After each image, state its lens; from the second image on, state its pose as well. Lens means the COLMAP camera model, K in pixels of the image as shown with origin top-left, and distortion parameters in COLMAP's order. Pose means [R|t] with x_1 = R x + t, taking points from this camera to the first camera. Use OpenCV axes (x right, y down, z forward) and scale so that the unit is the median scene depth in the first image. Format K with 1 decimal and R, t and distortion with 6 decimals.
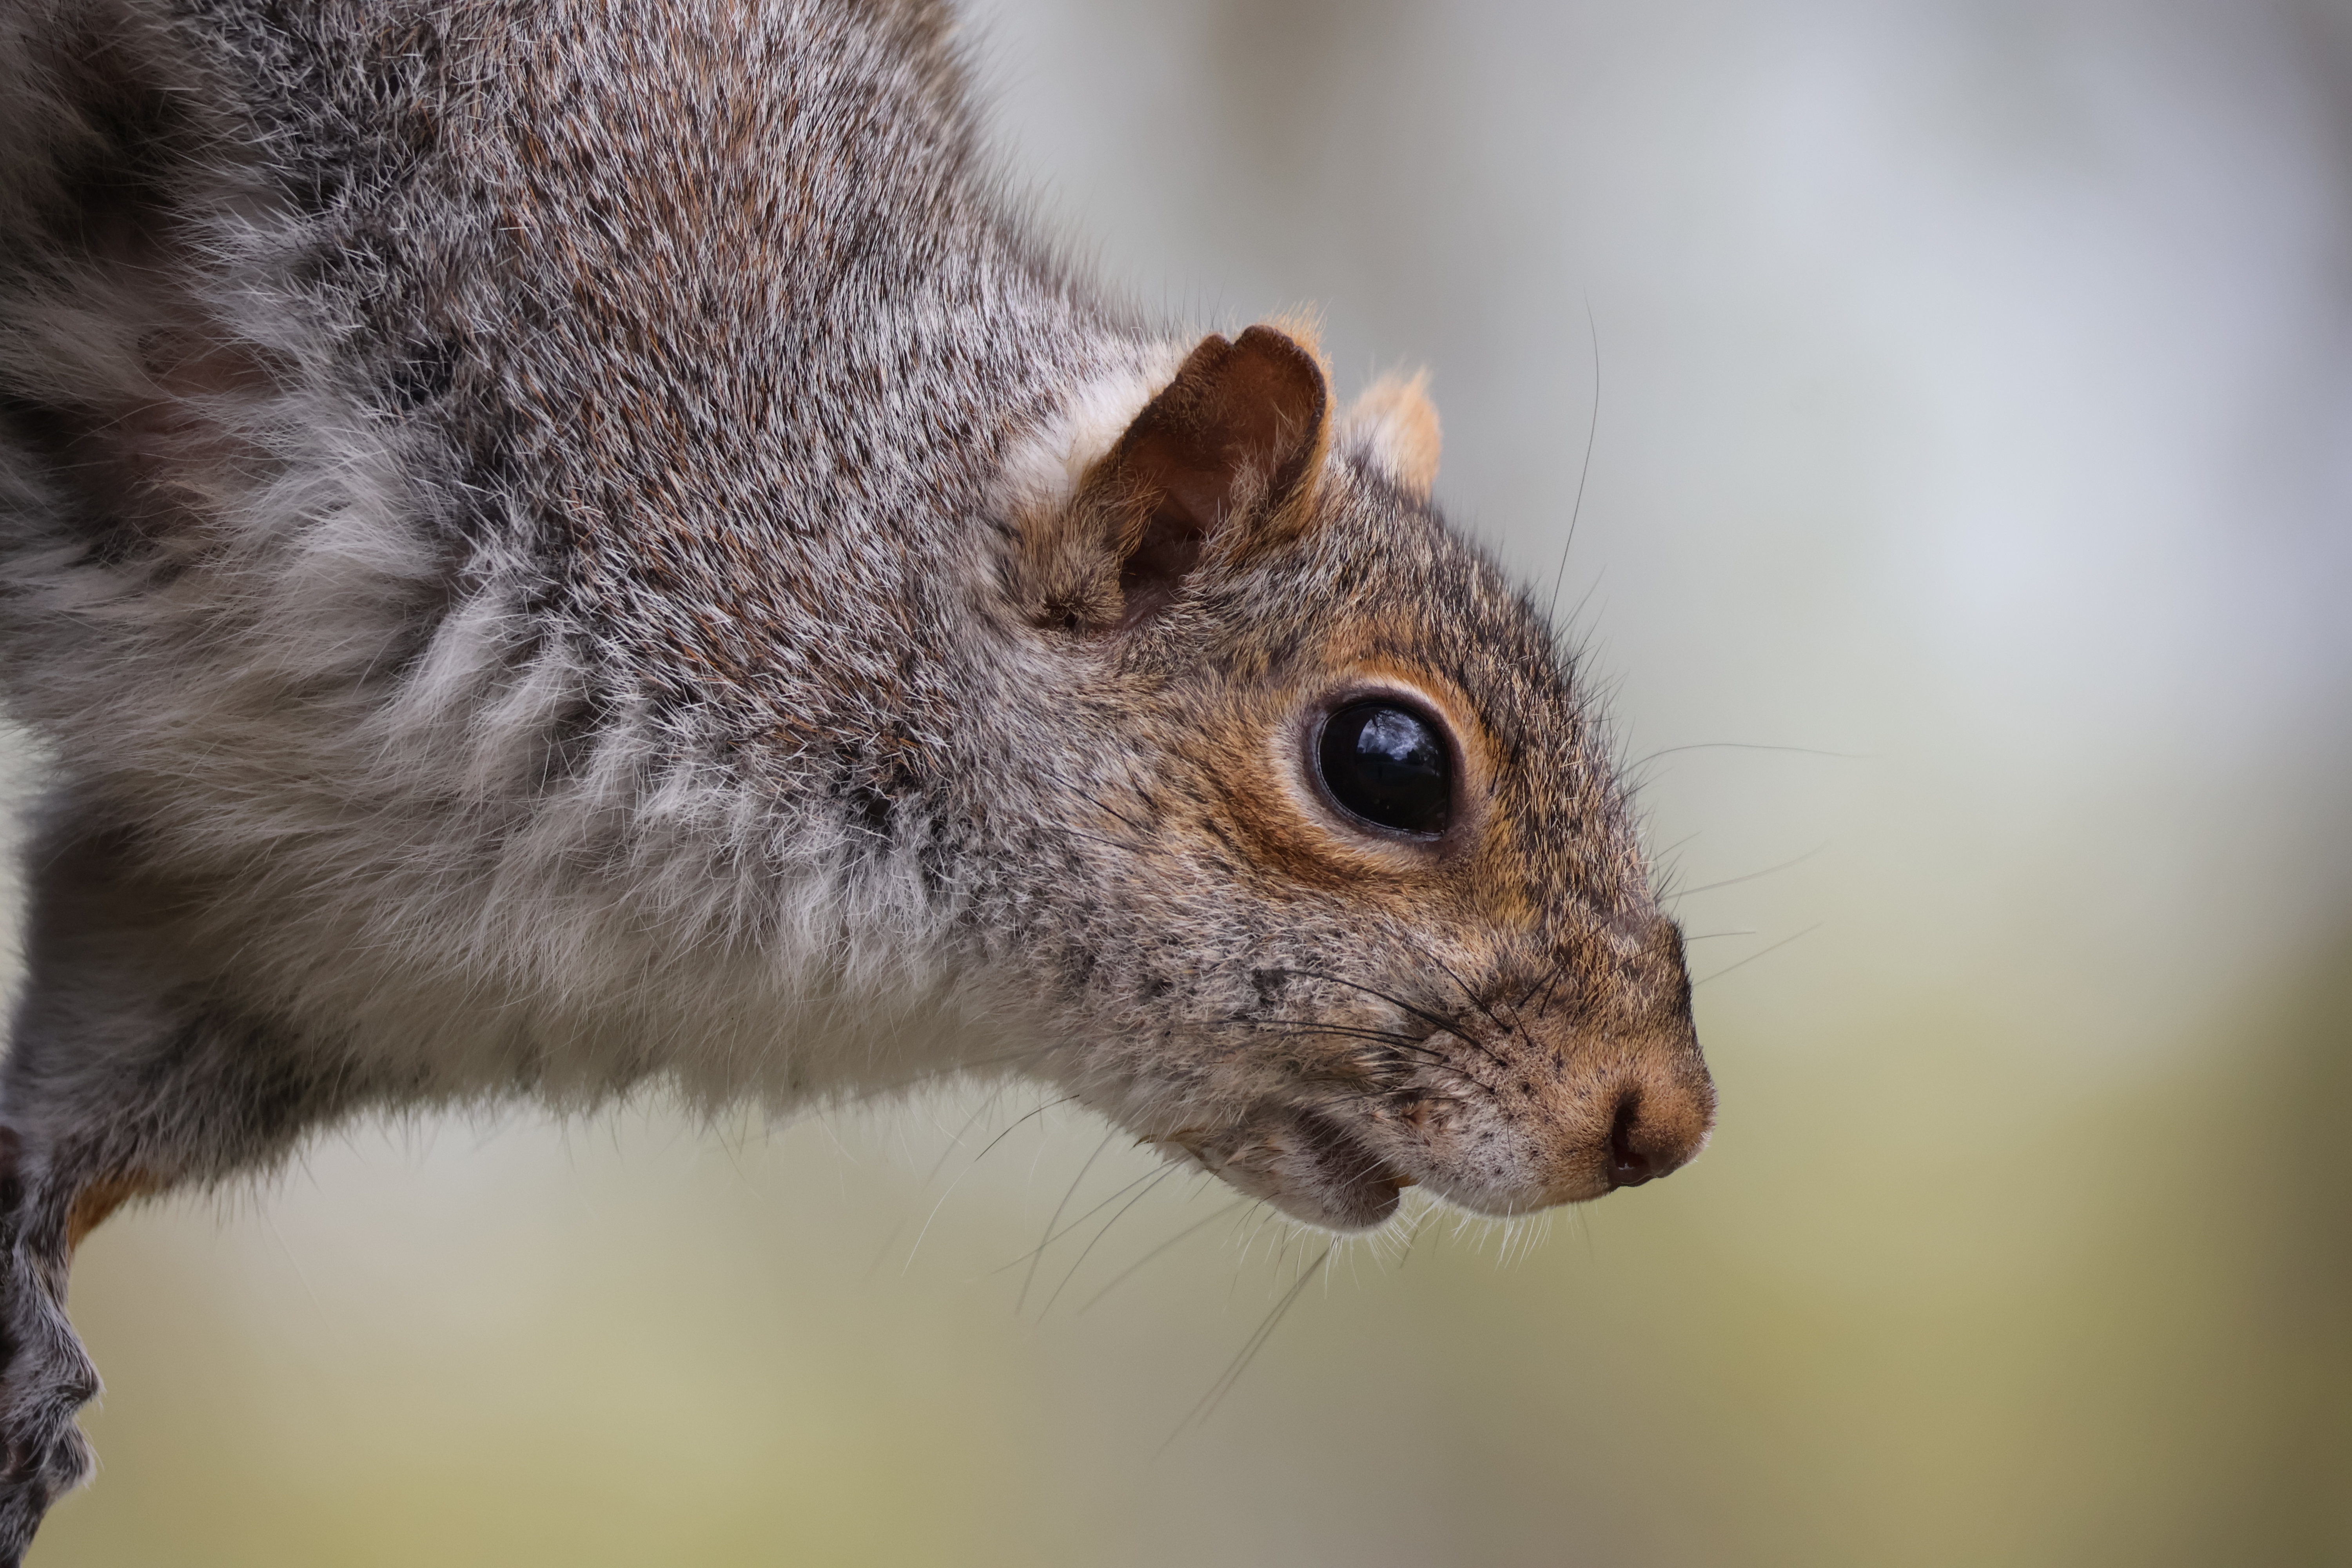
lens RADIAL K [[14059.2, 0, 1176.0], [0, 14059.2, 784.0], [0, 0, 1]] dist [0.022164, 0.028254]
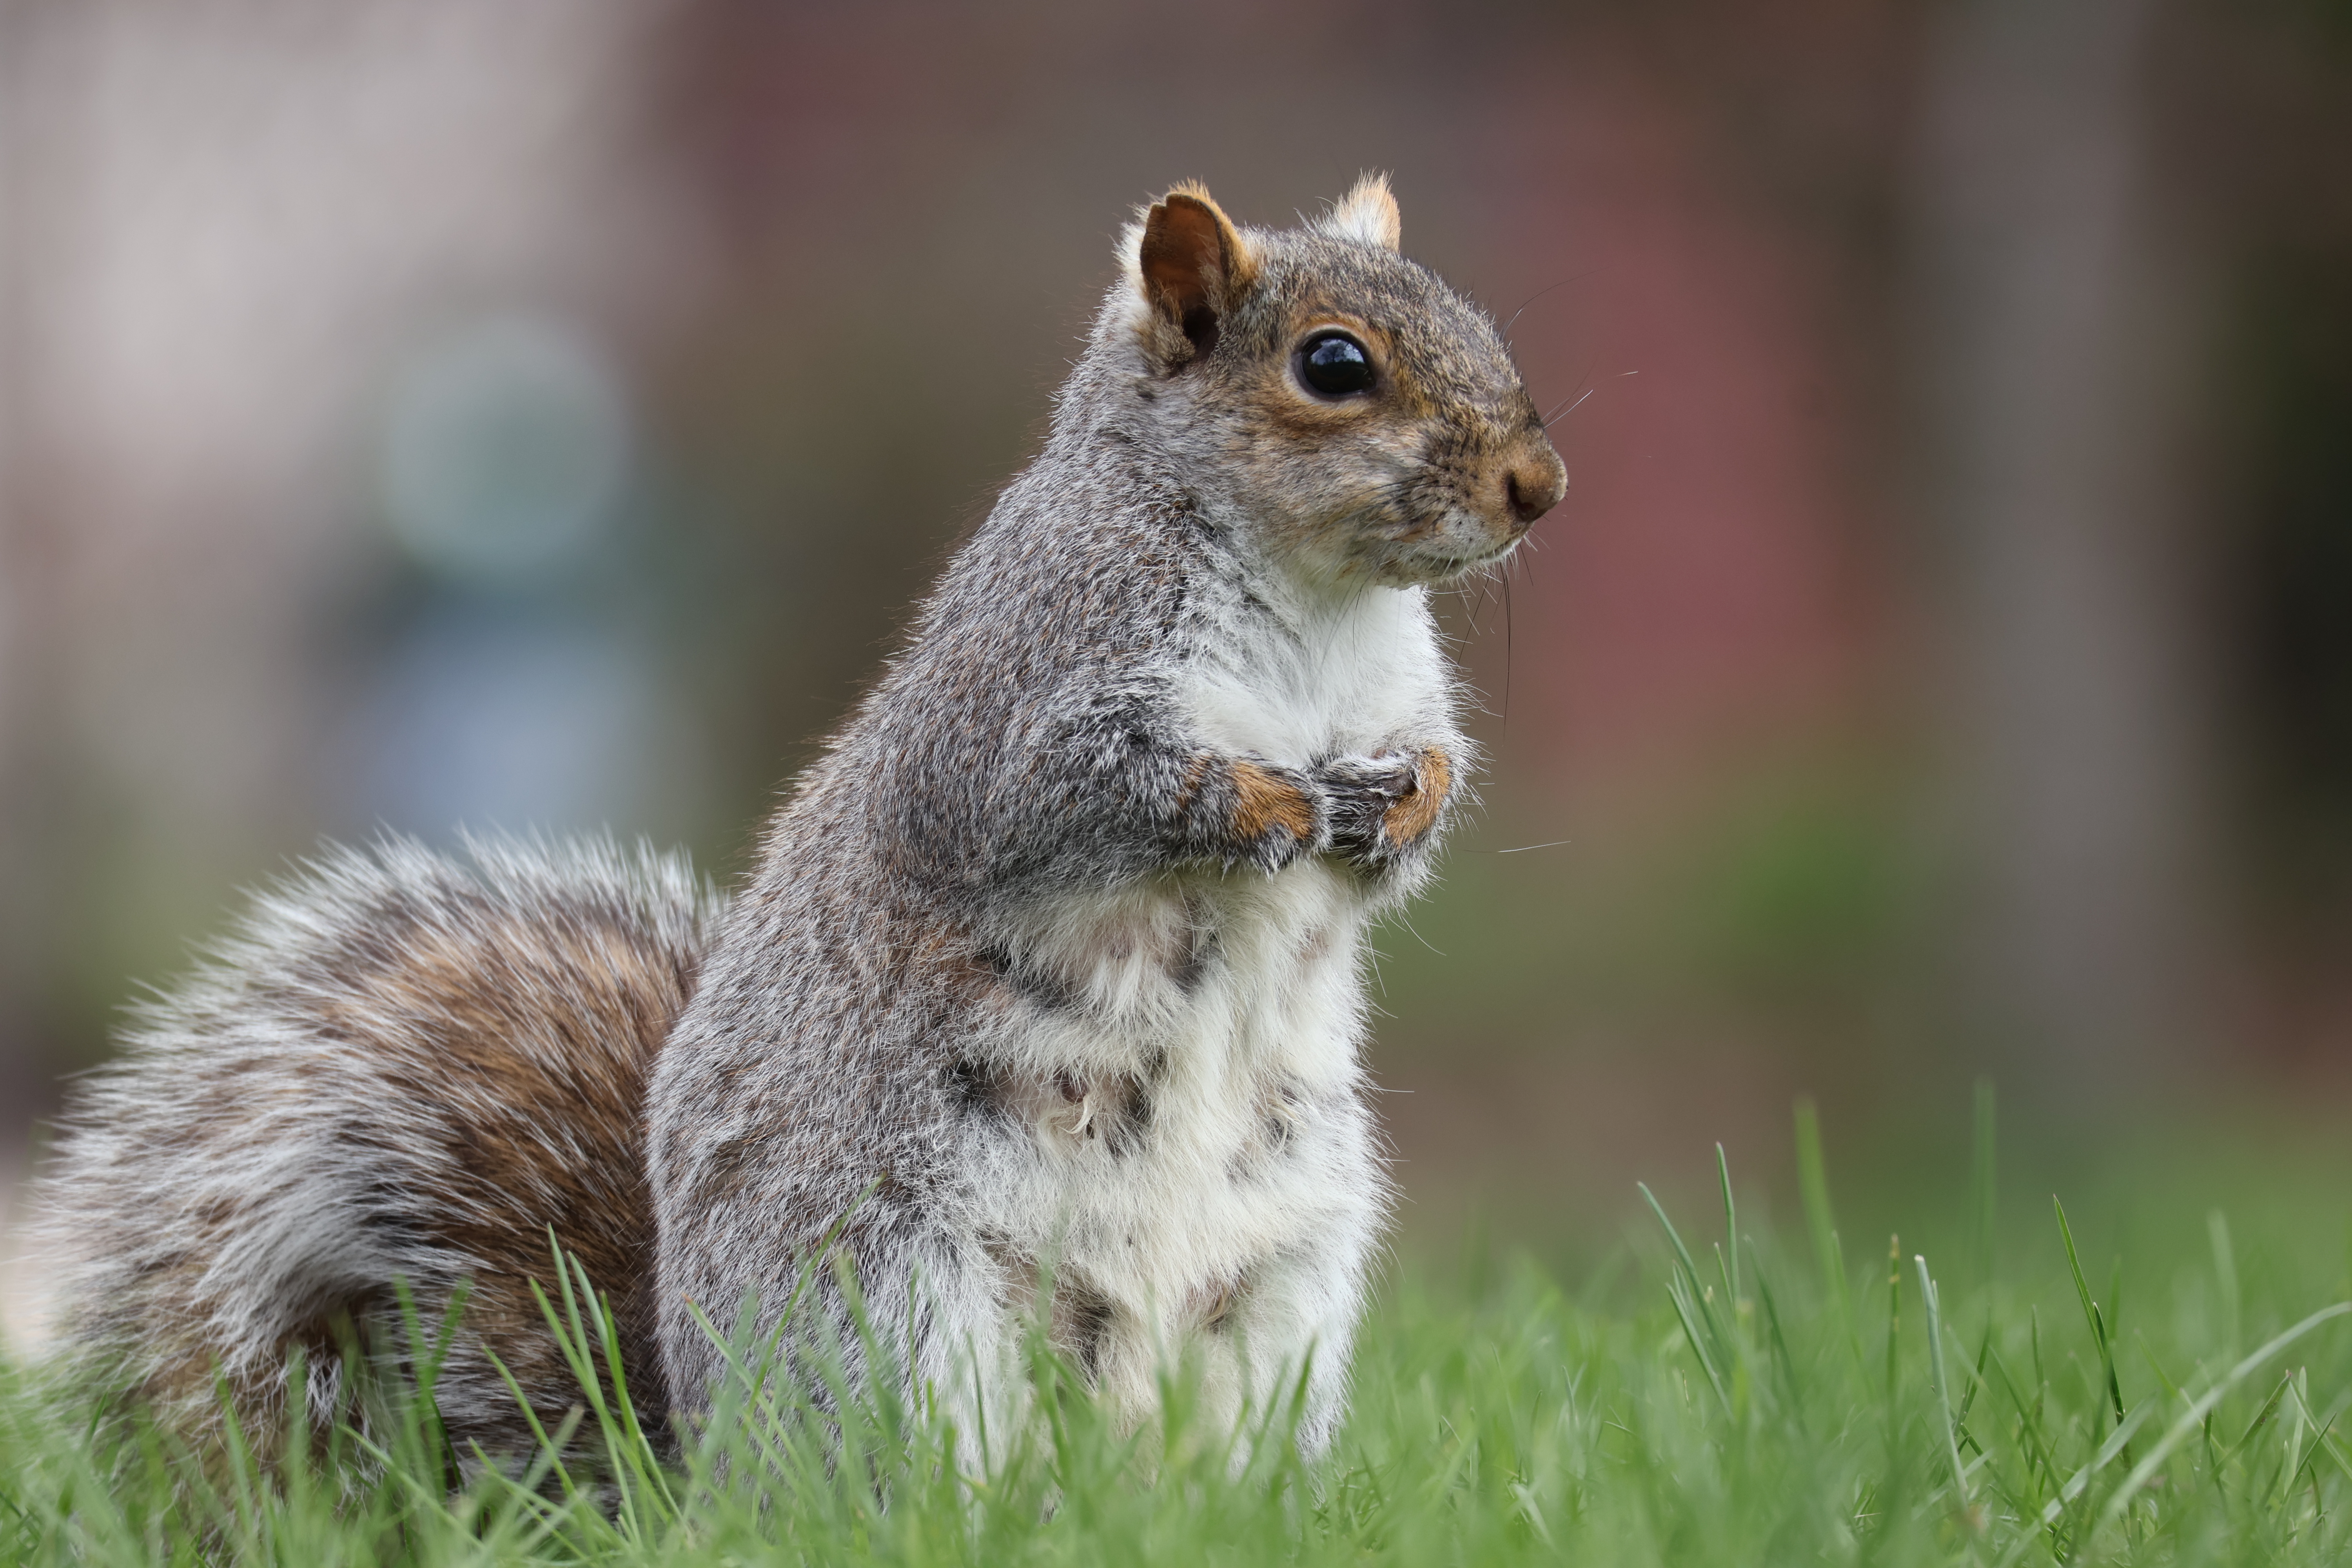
lens RADIAL K [[14059.1, 0, 1176.0], [0, 14059.1, 784.0], [0, 0, 1]] dist [-16.733168, -0.663223]
pose [[0.926797, -0.374257, -0.031294, 0.032590], [0.374456, 0.927245, 0.000516, 0.043201], [0.028825, -0.012196, 0.999510, -0.941030]]
